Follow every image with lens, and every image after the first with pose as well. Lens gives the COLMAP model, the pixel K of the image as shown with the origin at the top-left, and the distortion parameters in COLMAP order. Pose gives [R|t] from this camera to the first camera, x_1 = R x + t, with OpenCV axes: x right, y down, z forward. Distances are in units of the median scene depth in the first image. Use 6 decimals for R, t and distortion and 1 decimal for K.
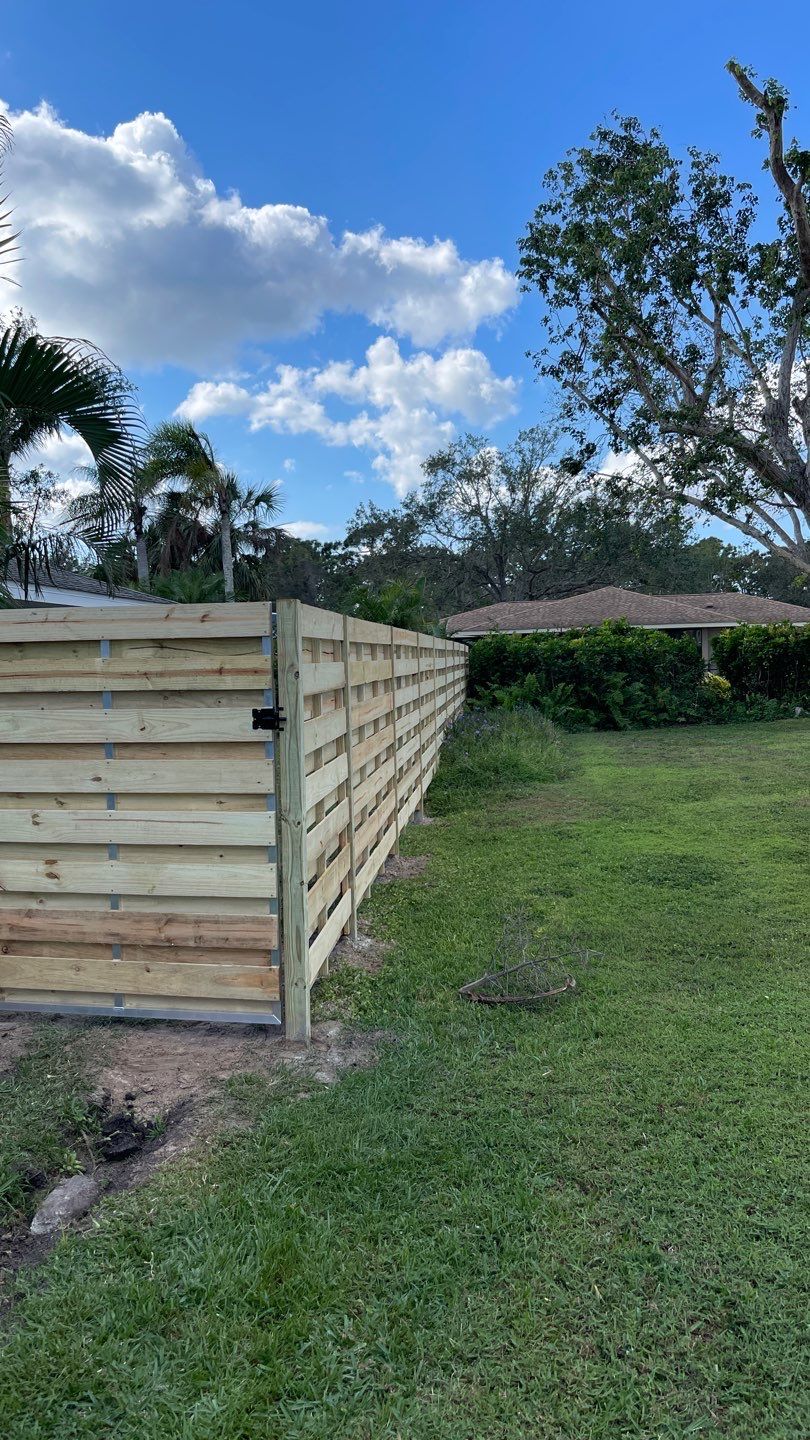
lens RADIAL K [[1112.1, 0, 406.3], [0, 1112.1, 724.1], [0, 0, 1]] dist [0.001212, -0.014426]
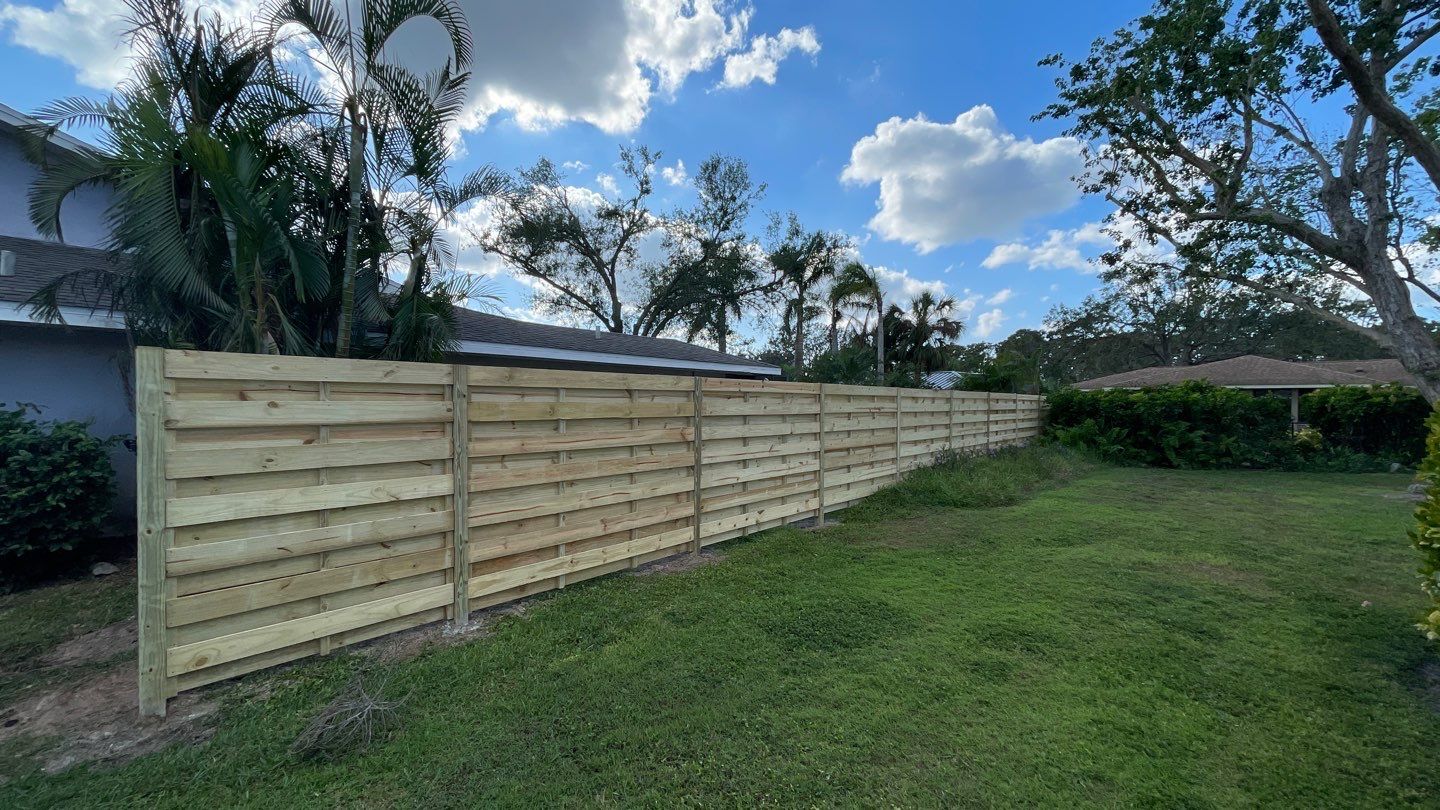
lens RADIAL K [[578.8, 0, 721.9], [0, 578.8, 401.3], [0, 0, 1]] dist [-0.003180, 0.001453]
pose [[0.807959, 0.033216, -0.588302, 0.068155], [-0.064640, 0.997381, -0.032461, -0.006434], [0.585683, 0.064255, 0.807989, 0.076329]]
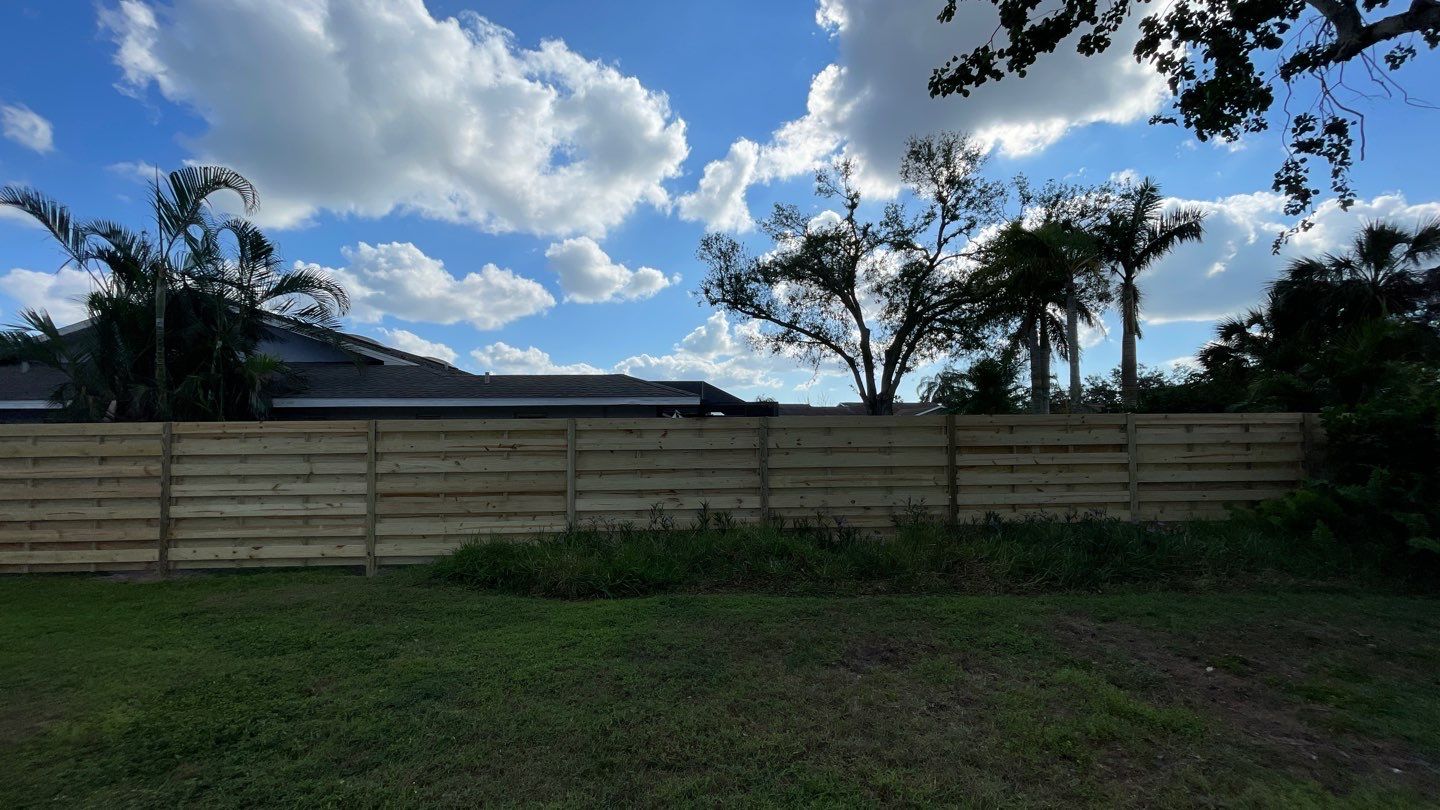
lens RADIAL K [[578.8, 0, 719.6], [0, 578.8, 412.6], [0, 0, 1]] dist [-0.003180, 0.001453]
pose [[0.125778, -0.026251, -0.991711, 0.159531], [-0.050910, 0.998162, -0.032879, -0.020831], [0.990751, 0.054624, 0.124210, 0.306562]]
